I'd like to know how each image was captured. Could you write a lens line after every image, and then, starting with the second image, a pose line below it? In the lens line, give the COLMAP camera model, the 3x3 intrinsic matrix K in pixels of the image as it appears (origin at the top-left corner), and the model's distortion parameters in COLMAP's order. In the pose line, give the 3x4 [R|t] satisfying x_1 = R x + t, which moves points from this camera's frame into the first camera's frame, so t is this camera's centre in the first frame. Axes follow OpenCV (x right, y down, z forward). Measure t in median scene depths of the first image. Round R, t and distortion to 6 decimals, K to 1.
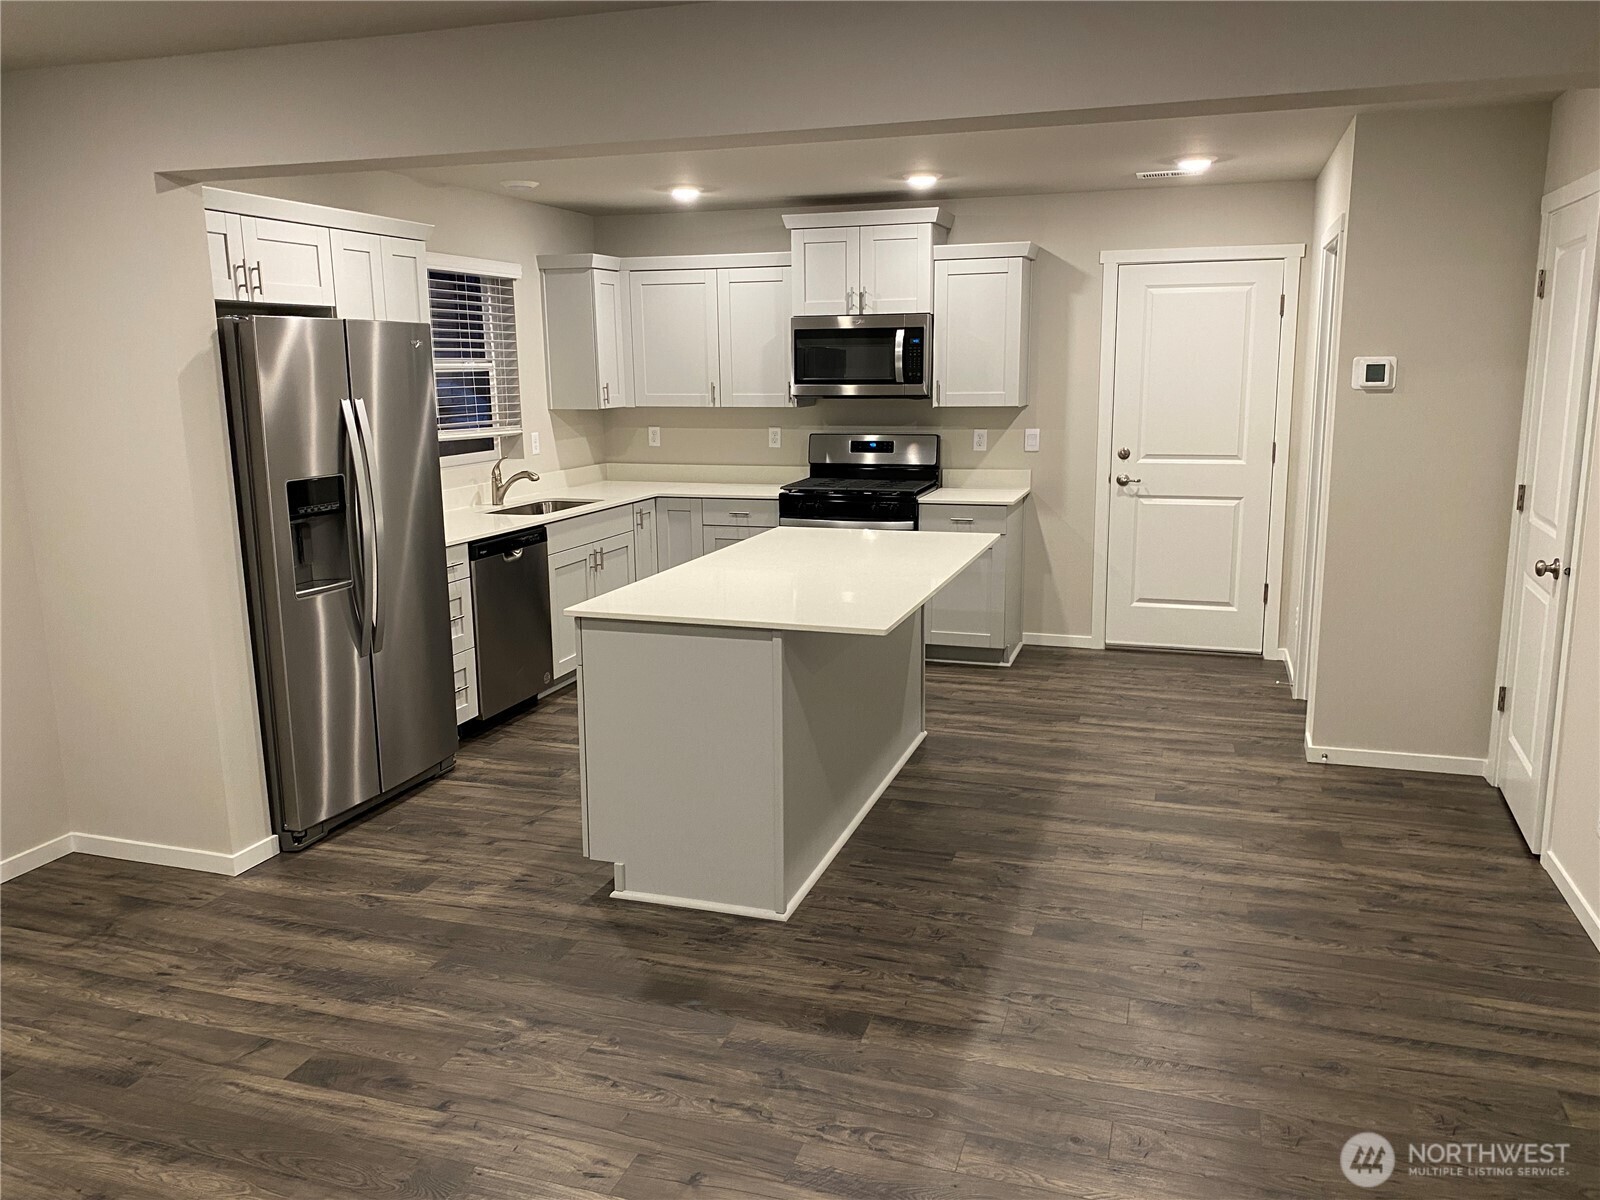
lens RADIAL K [[1226.8, 0, 801.0], [0, 1226.8, 594.3], [0, 0, 1]] dist [0.045272, -0.011884]
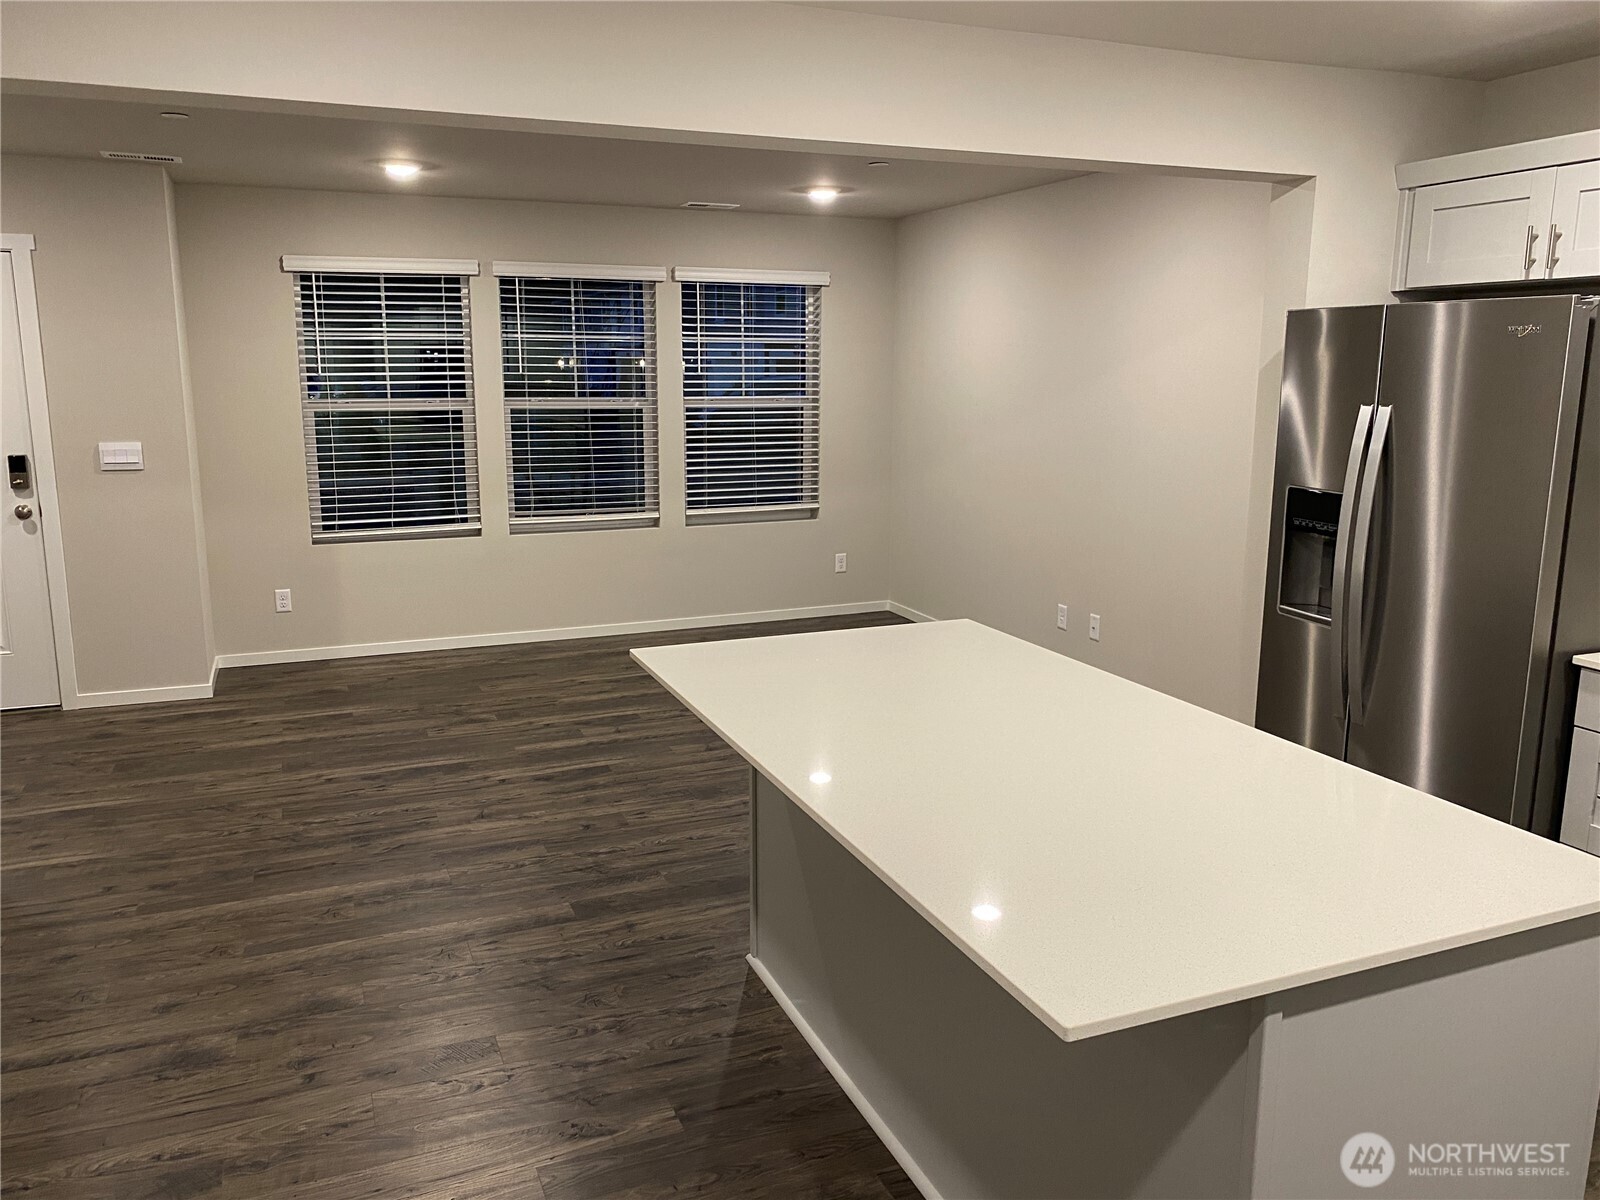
lens RADIAL K [[1226.8, 0, 783.7], [0, 1226.8, 592.8], [0, 0, 1]] dist [0.045272, -0.011884]
pose [[-0.767410, 0.133309, -0.627145, 0.499068], [-0.115570, 0.933363, 0.339819, -0.306028], [0.630655, 0.333260, -0.700866, 1.527375]]
